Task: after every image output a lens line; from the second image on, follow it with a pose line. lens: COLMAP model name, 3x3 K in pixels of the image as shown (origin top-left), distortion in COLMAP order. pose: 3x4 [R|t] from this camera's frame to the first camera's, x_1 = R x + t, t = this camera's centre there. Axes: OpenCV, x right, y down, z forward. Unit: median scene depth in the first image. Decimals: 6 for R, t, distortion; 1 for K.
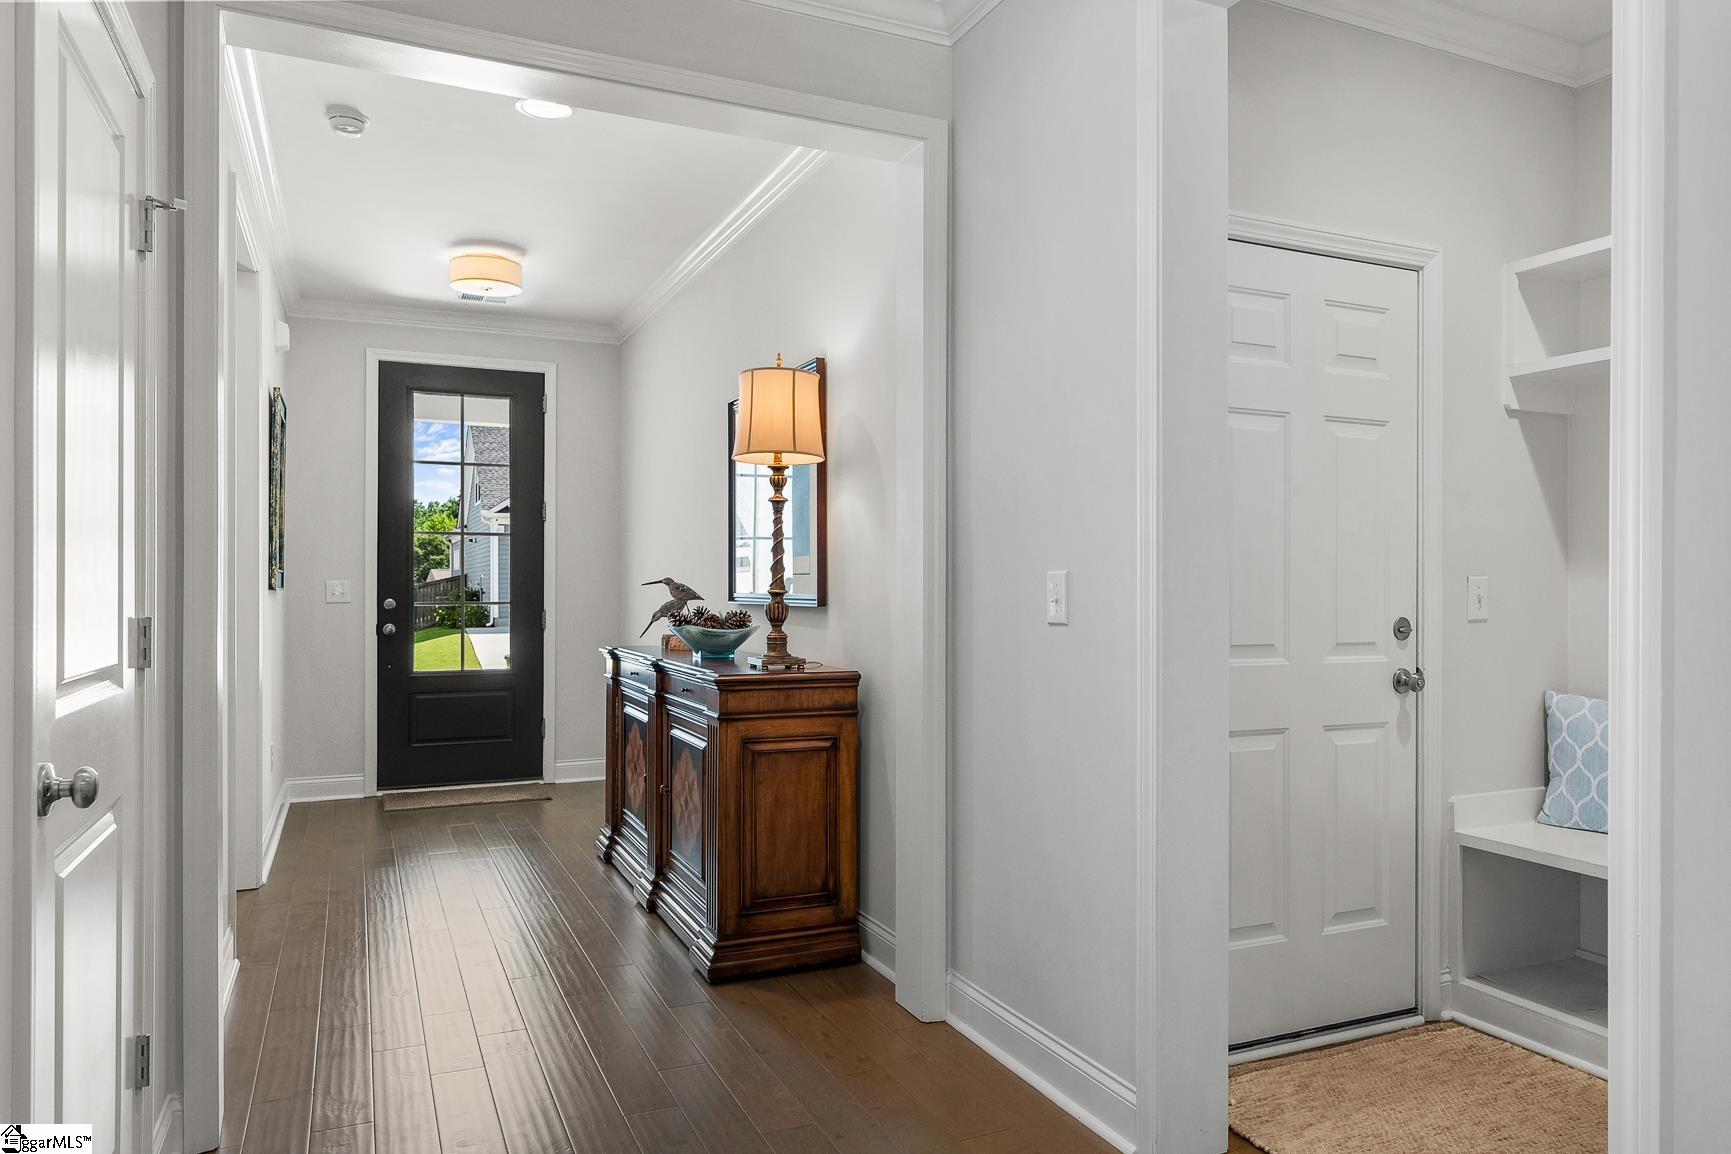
lens RADIAL K [[1125.7, 0, 865.5], [0, 1125.7, 577.0], [0, 0, 1]] dist [-0.000678, 0.000234]
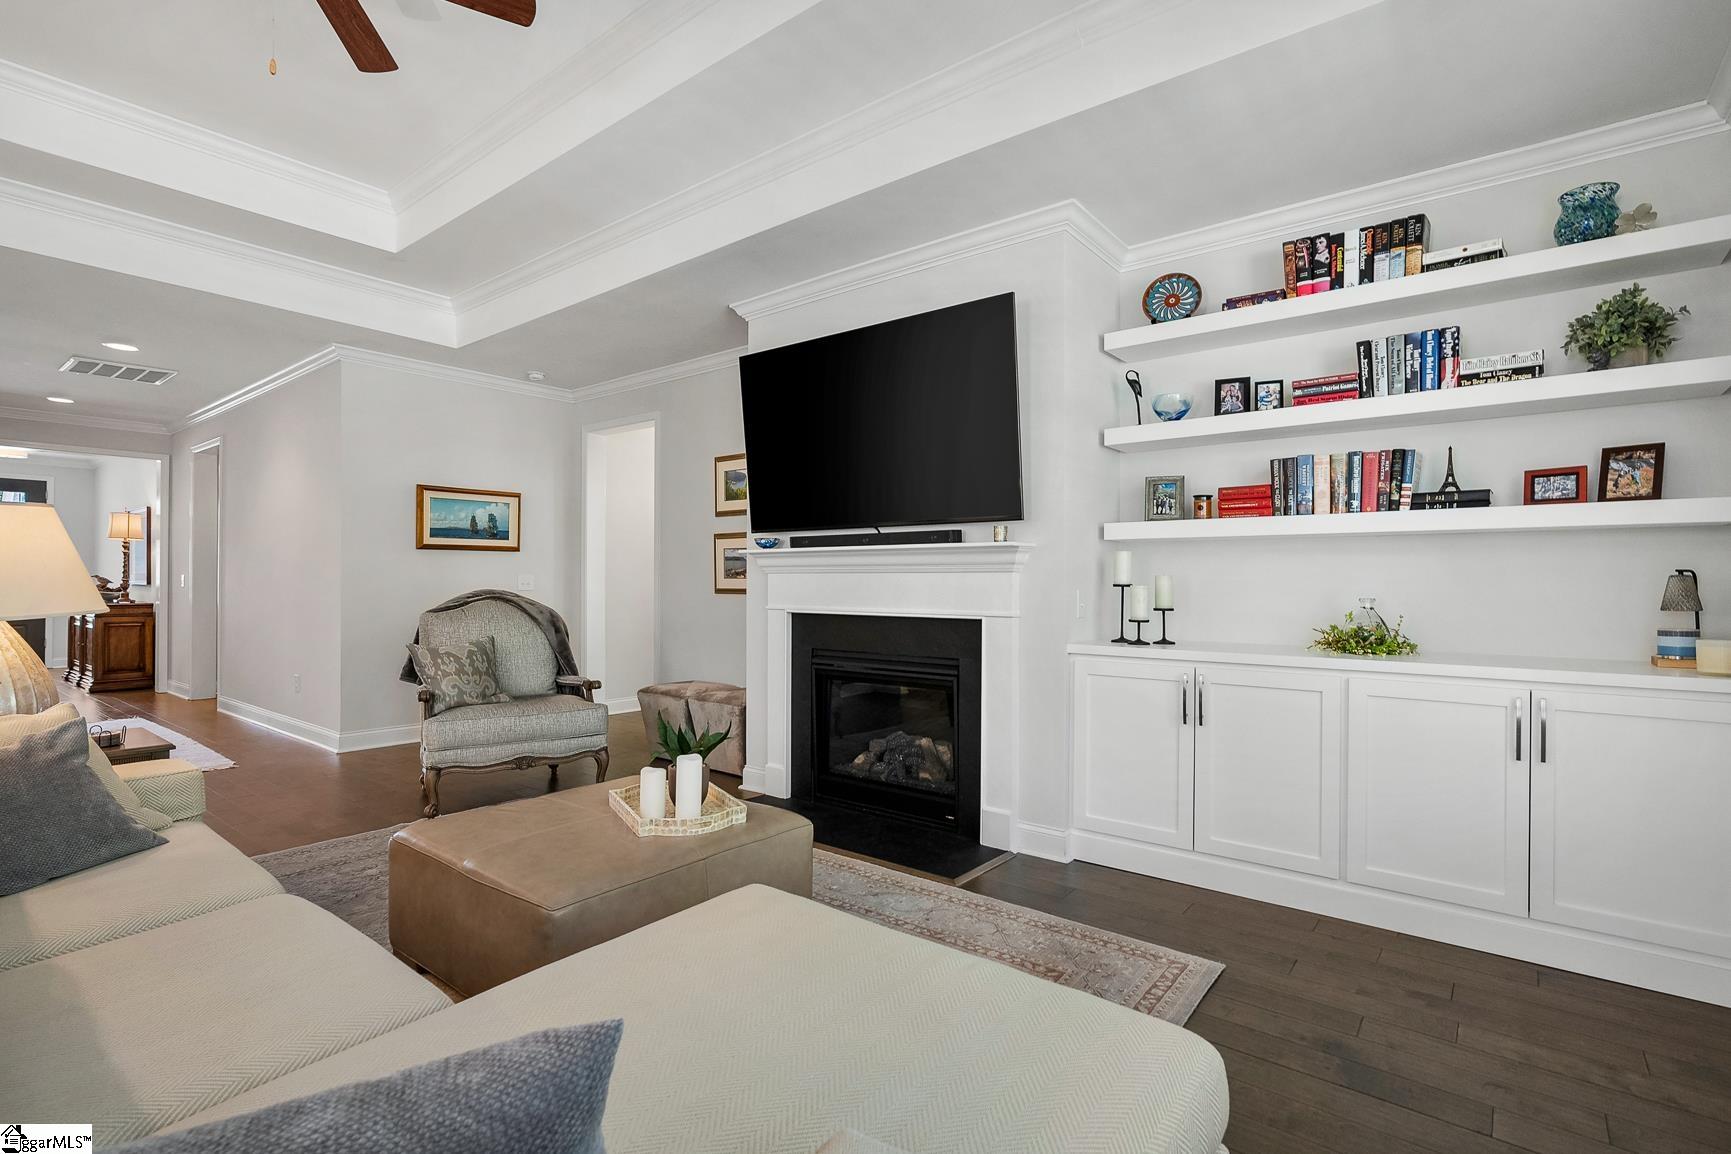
lens RADIAL K [[787.3, 0, 868.8], [0, 787.3, 581.9], [0, 0, 1]] dist [-0.003769, 0.000026]
pose [[0.883222, -0.002918, 0.468945, 0.789469], [-0.001983, 0.999948, 0.009957, -0.006381], [-0.468950, -0.009724, 0.883171, -2.092526]]
